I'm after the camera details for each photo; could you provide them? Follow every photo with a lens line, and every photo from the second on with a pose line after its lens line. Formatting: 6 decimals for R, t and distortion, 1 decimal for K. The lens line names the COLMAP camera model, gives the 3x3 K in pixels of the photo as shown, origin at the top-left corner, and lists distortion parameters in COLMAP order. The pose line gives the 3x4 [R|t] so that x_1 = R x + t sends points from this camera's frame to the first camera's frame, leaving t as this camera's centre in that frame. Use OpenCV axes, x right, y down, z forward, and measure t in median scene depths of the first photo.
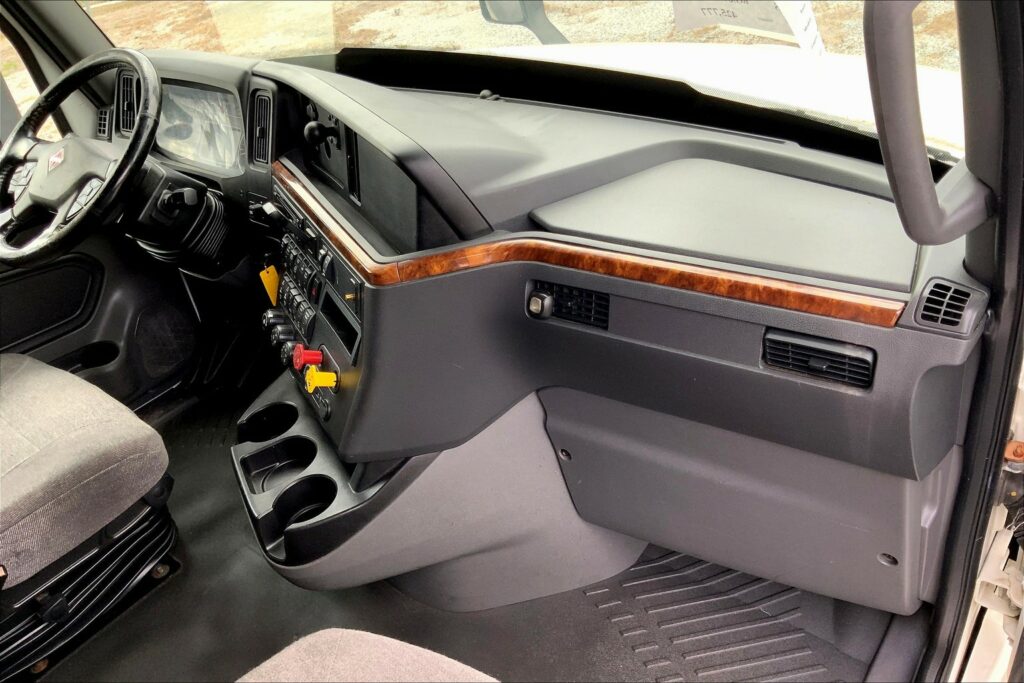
lens RADIAL K [[856.3, 0, 507.6], [0, 856.3, 341.3], [0, 0, 1]] dist [0.083677, -0.161377]
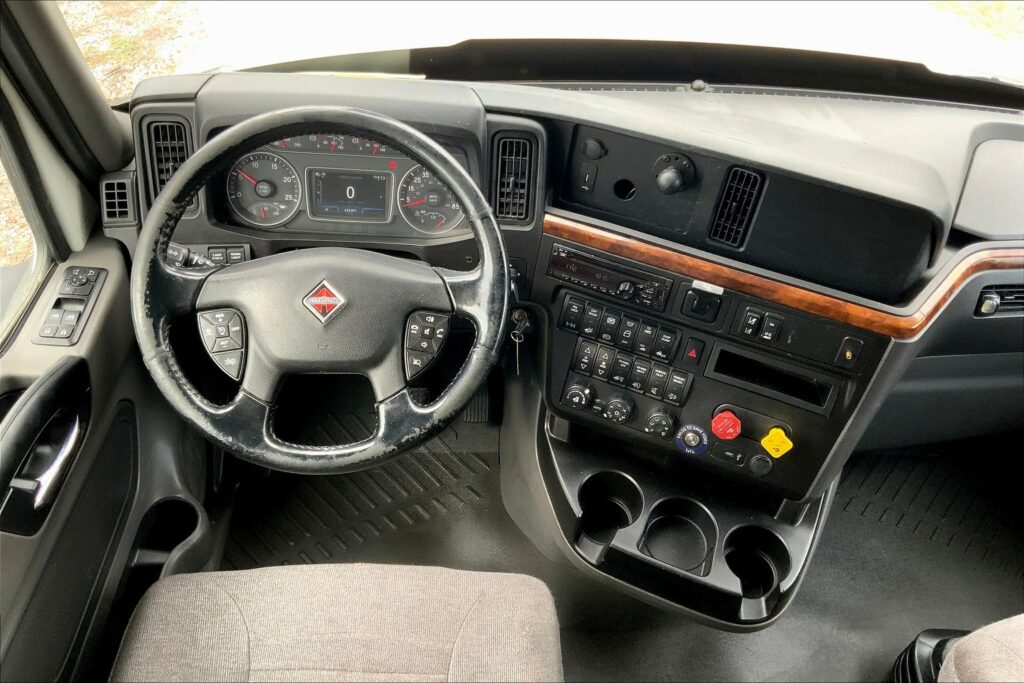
lens RADIAL K [[856.3, 0, 506.1], [0, 856.3, 338.9], [0, 0, 1]] dist [0.083677, -0.161377]
pose [[0.725847, -0.349898, 0.592214, -0.857546], [0.213558, 0.933043, 0.289522, -0.359162], [-0.653864, -0.083677, 0.751970, 0.428238]]
